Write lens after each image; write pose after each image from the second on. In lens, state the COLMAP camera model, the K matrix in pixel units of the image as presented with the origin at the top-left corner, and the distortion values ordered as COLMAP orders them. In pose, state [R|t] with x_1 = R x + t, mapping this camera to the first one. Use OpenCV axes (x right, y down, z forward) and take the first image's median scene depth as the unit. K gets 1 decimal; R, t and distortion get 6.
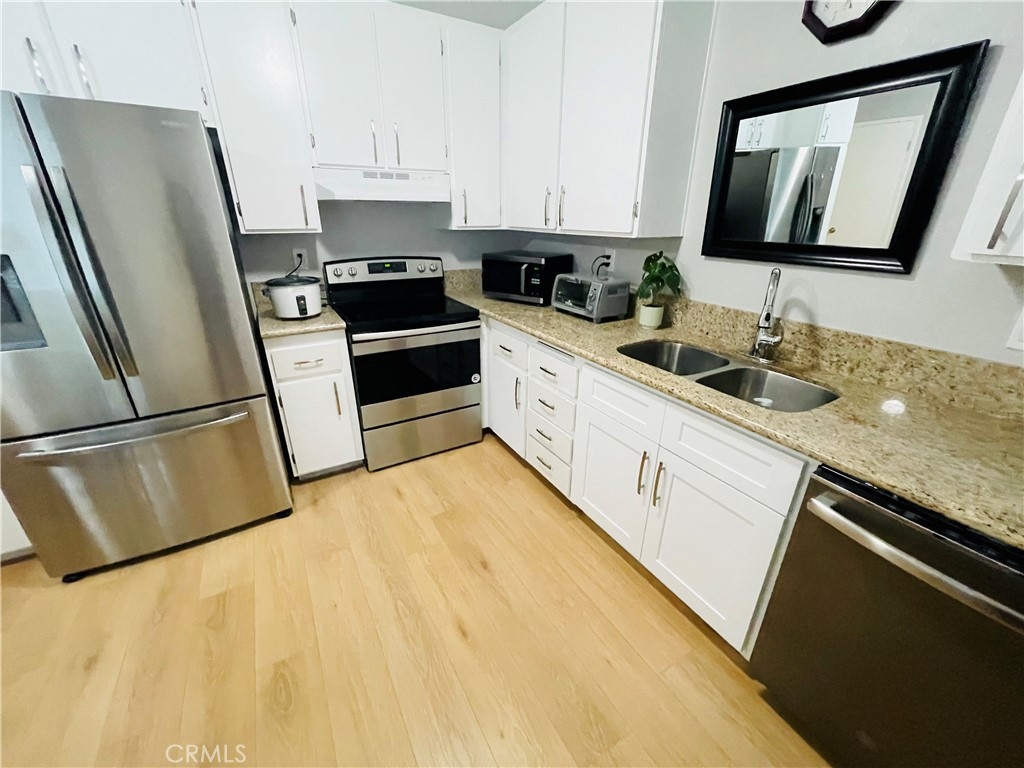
lens RADIAL K [[414.1, 0, 512.4], [0, 414.1, 385.1], [0, 0, 1]] dist [-0.010233, 0.000058]
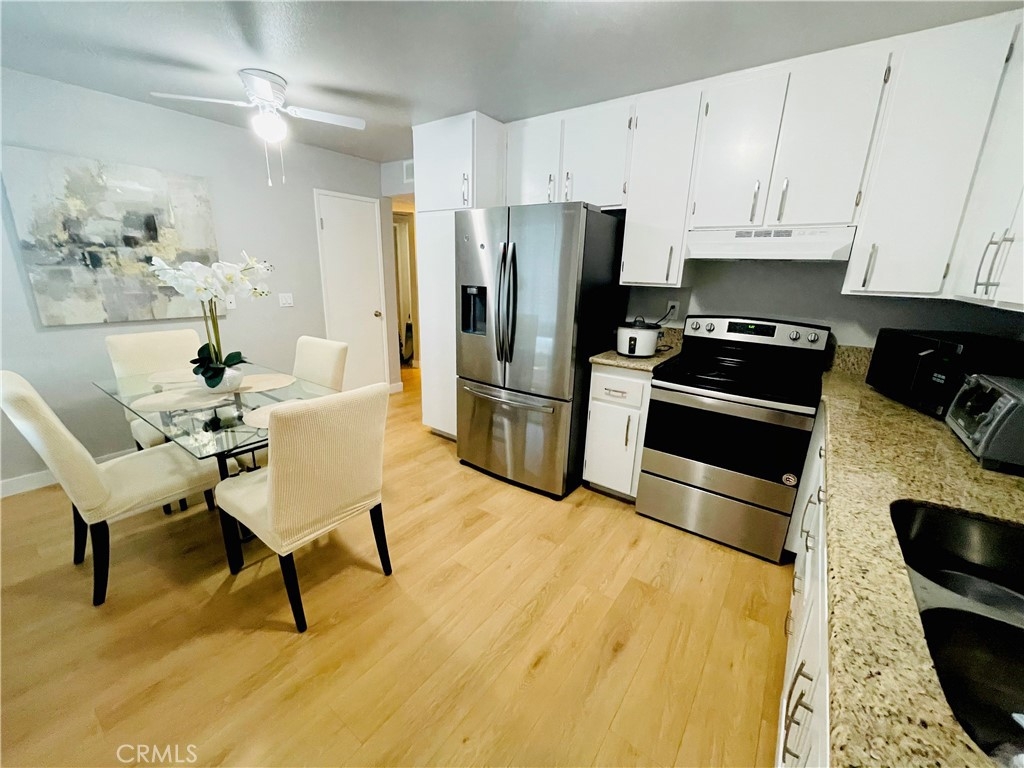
lens RADIAL K [[414.1, 0, 505.5], [0, 414.1, 382.1], [0, 0, 1]] dist [-0.010233, 0.000058]
pose [[0.383129, 0.242022, -0.891425, 0.385557], [-0.370530, 0.924284, 0.091691, -0.064745], [0.846121, 0.295170, 0.443796, 0.188717]]
